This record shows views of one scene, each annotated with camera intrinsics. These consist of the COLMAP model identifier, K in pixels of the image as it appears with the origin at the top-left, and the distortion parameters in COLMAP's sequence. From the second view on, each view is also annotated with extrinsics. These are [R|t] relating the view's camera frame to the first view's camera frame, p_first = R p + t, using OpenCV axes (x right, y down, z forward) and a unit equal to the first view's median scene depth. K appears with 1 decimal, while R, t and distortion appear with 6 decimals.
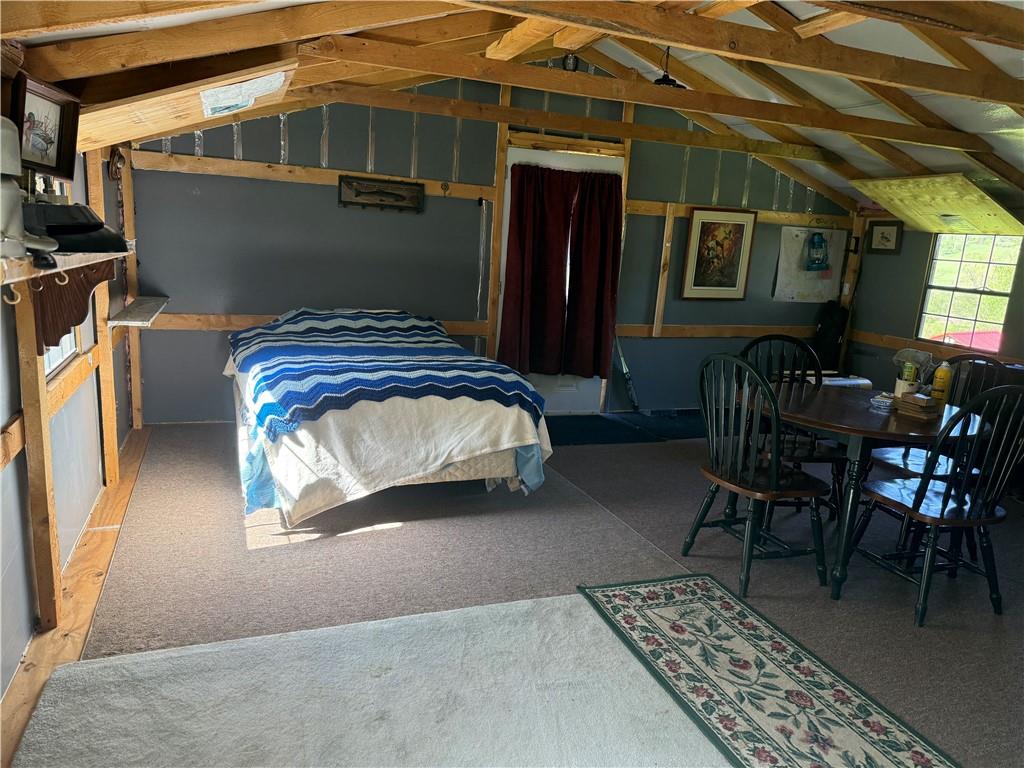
lens RADIAL K [[710.9, 0, 508.9], [0, 710.9, 386.9], [0, 0, 1]] dist [0.019721, -0.041416]
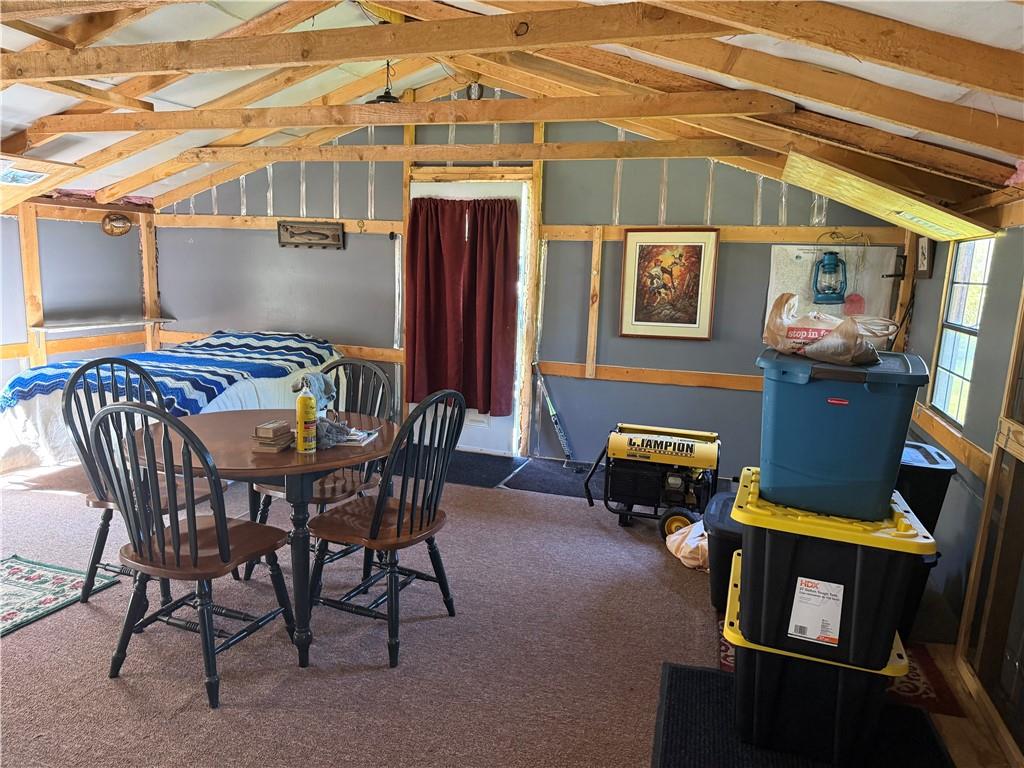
lens RADIAL K [[710.9, 0, 552.4], [0, 710.9, 384.2], [0, 0, 1]] dist [0.019721, -0.041416]
pose [[0.796799, 0.062082, -0.601047, 0.816695], [-0.113278, 0.992419, -0.047664, -0.018967], [0.593531, 0.106064, 0.797791, 0.328348]]
